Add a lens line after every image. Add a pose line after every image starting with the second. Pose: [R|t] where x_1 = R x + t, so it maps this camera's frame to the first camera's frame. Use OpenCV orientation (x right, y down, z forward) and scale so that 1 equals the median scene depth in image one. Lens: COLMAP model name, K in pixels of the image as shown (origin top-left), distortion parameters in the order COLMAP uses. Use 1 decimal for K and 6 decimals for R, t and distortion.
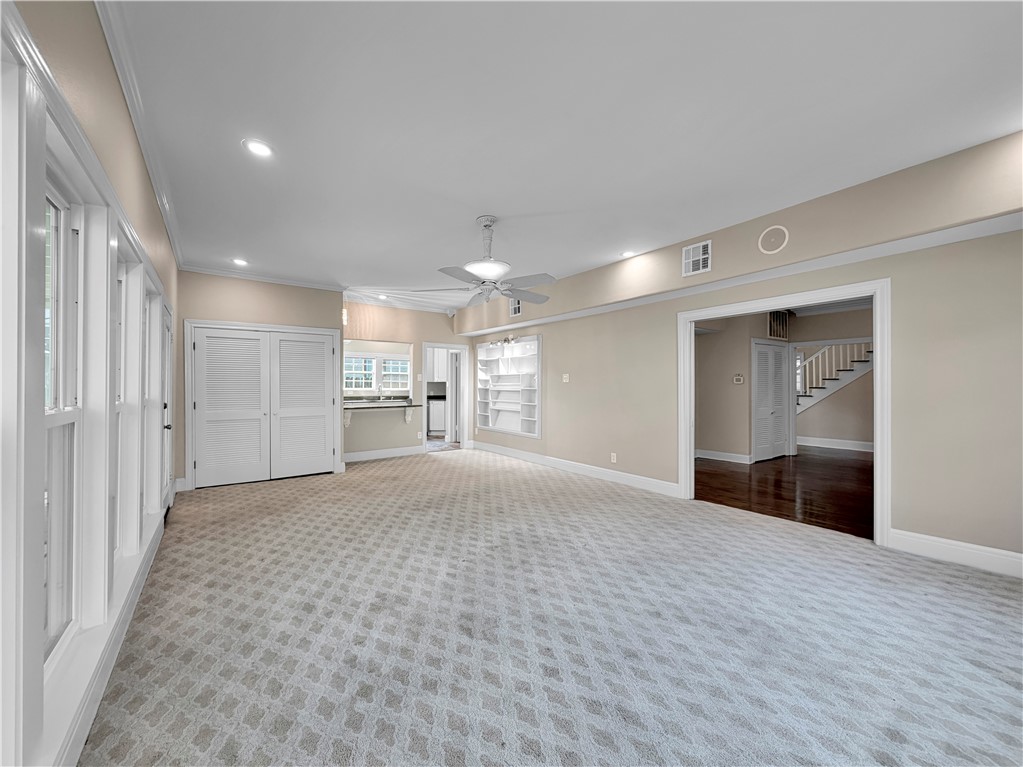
lens RADIAL K [[417.9, 0, 504.9], [0, 417.9, 384.3], [0, 0, 1]] dist [0.001075, 0.000252]
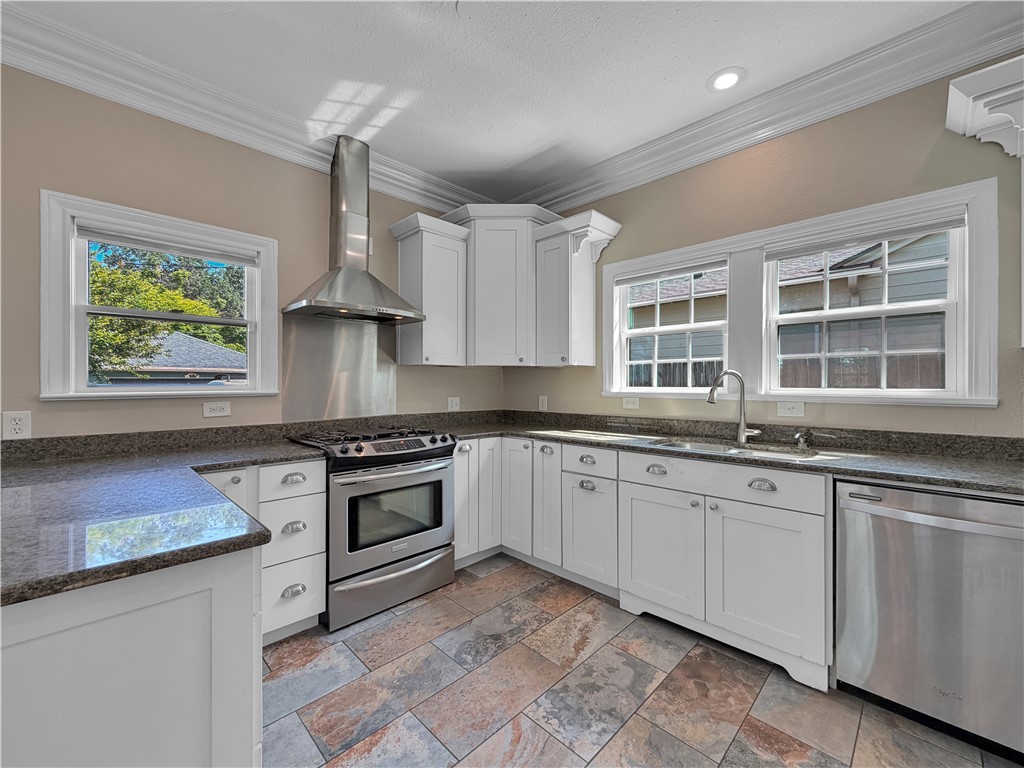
lens RADIAL K [[418.3, 0, 519.3], [0, 418.3, 384.0], [0, 0, 1]] dist [0.001075, 0.000252]
pose [[0.158145, -0.009526, -0.987370, -0.250672], [0.004686, 0.999949, -0.008896, 0.023262], [0.987405, -0.003220, 0.158182, 2.216190]]
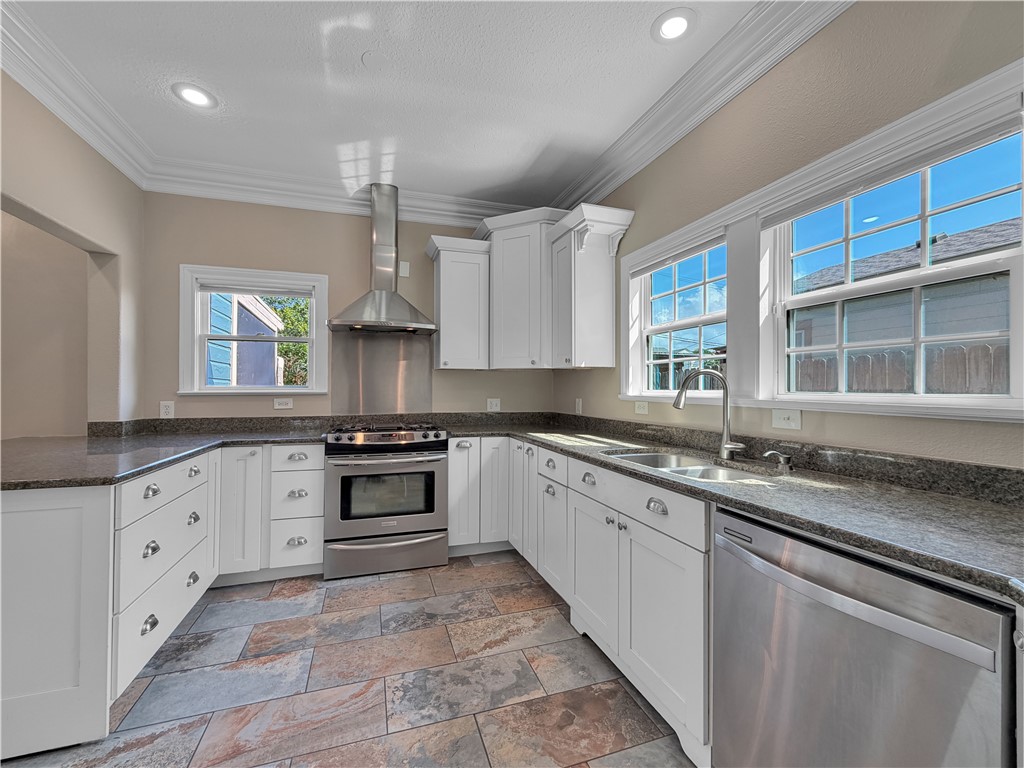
lens RADIAL K [[418.3, 0, 520.8], [0, 418.3, 384.6], [0, 0, 1]] dist [0.001075, 0.000252]
pose [[-0.295951, -0.015623, -0.955075, -0.257394], [-0.002946, 0.999876, -0.015443, 0.025704], [0.955199, -0.001757, -0.295960, 2.531260]]
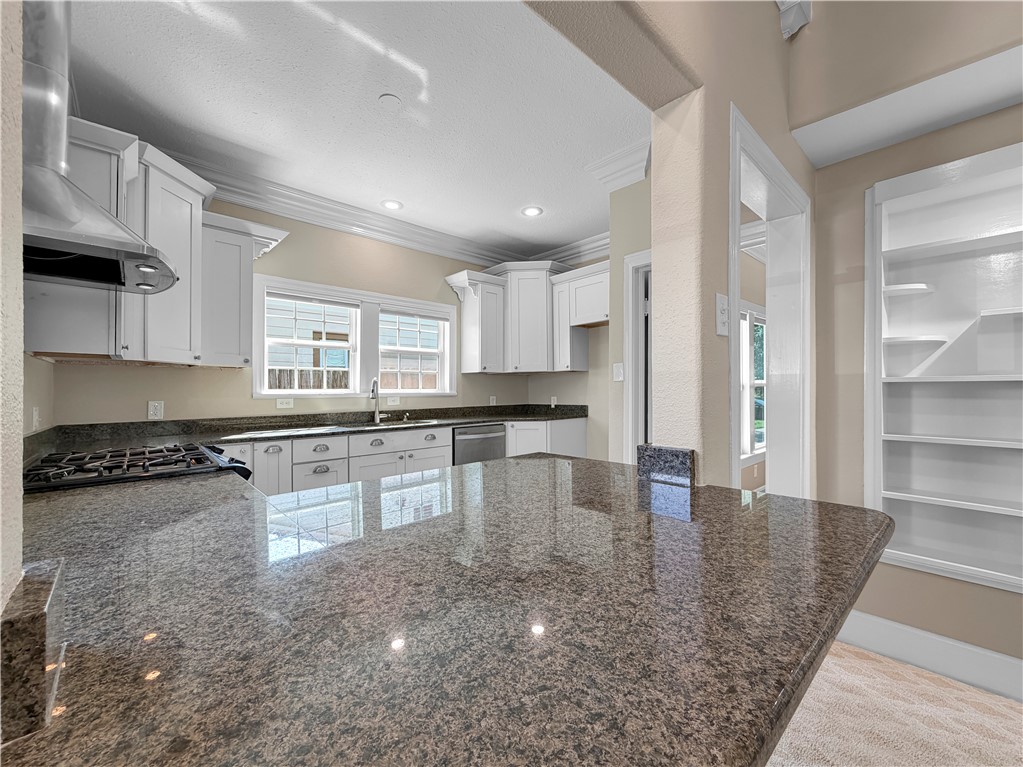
lens RADIAL K [[417.9, 0, 513.4], [0, 417.9, 387.1], [0, 0, 1]] dist [0.001075, 0.000252]
pose [[0.993267, -0.008955, 0.115502, -0.576324], [0.008945, 0.999960, 0.000606, 0.022284], [-0.115503, 0.000432, 0.993307, 1.644301]]
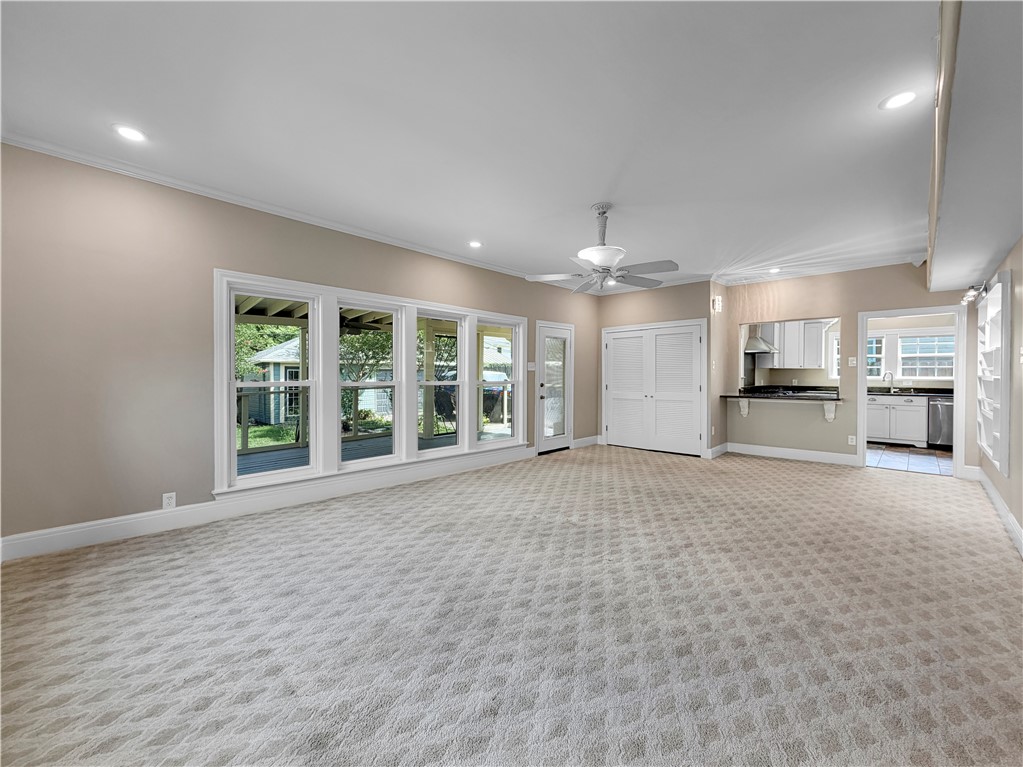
lens RADIAL K [[417.9, 0, 507.0], [0, 417.9, 377.2], [0, 0, 1]] dist [0.001075, 0.000252]
pose [[0.160765, 0.003952, -0.986985, 0.838057], [0.005307, 0.999974, 0.004869, 0.008831], [0.986979, -0.006020, 0.160739, 0.559905]]
